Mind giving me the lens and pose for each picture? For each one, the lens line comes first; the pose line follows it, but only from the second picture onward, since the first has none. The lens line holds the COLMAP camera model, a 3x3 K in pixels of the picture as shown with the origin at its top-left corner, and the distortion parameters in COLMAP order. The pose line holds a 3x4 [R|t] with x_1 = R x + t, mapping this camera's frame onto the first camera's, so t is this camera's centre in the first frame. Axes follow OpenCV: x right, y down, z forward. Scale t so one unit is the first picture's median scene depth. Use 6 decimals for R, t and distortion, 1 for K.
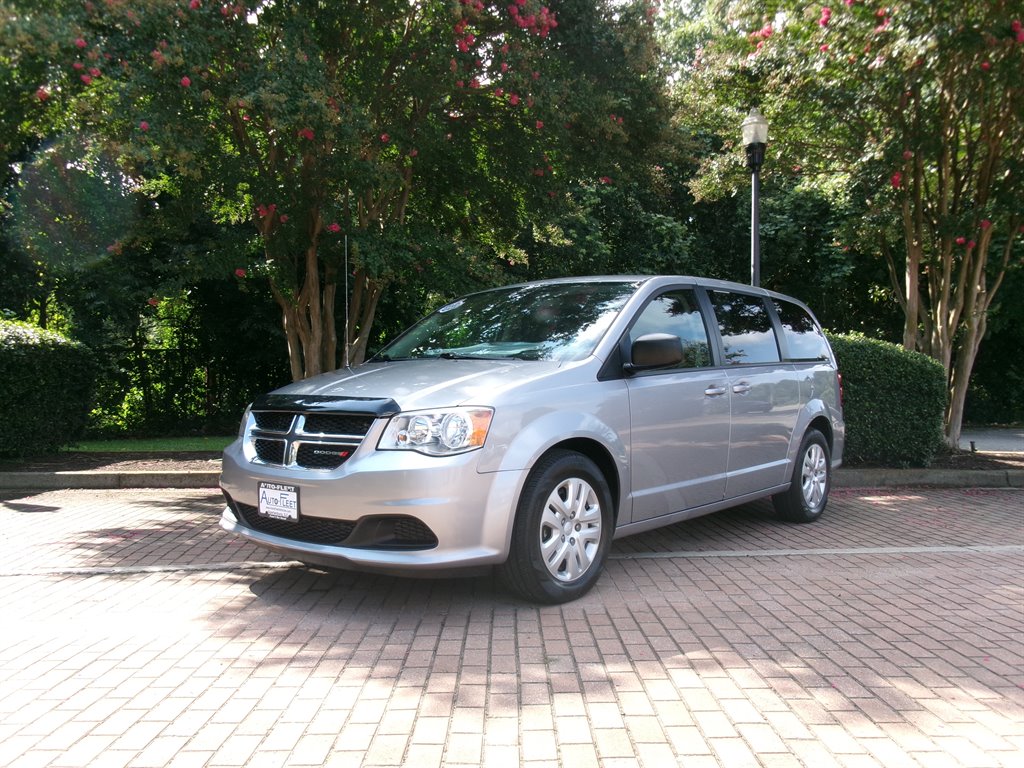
lens RADIAL K [[837.3, 0, 531.7], [0, 837.3, 385.8], [0, 0, 1]] dist [-0.009183, -0.008799]
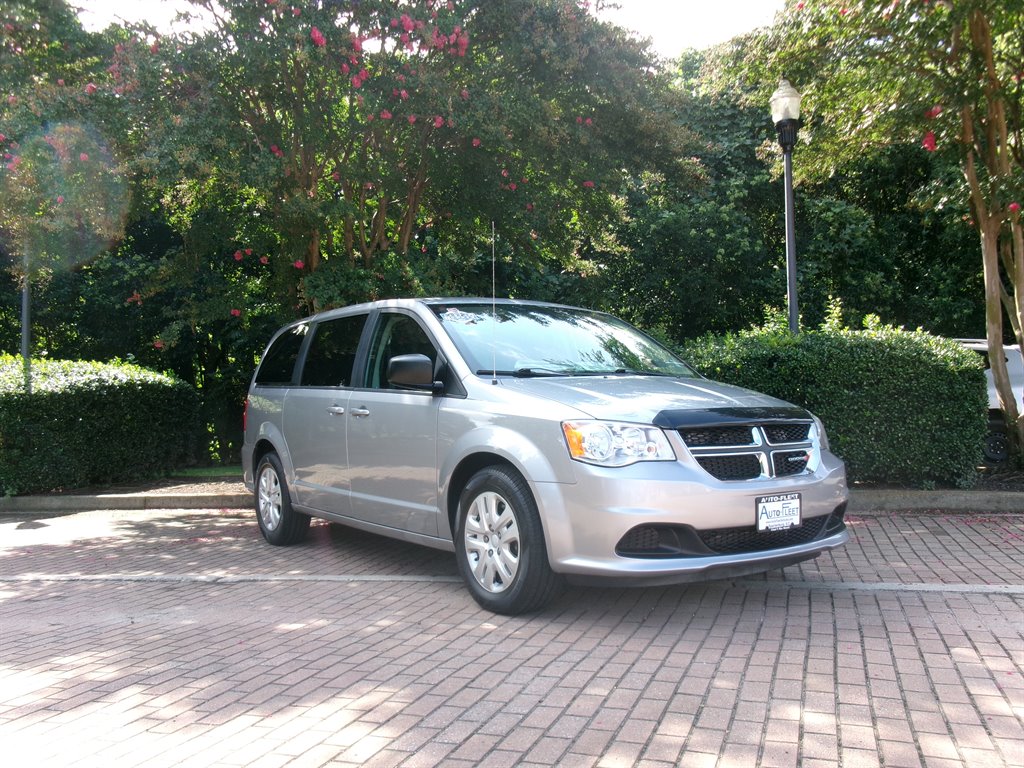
lens RADIAL K [[852.8, 0, 594.3], [0, 852.8, 417.2], [0, 0, 1]] dist [0.037562, 0.002118]
pose [[0.938795, -0.030408, -0.343130, 0.401872], [0.039845, 0.998996, 0.020486, -0.002612], [0.342163, -0.032904, 0.939064, 0.086030]]
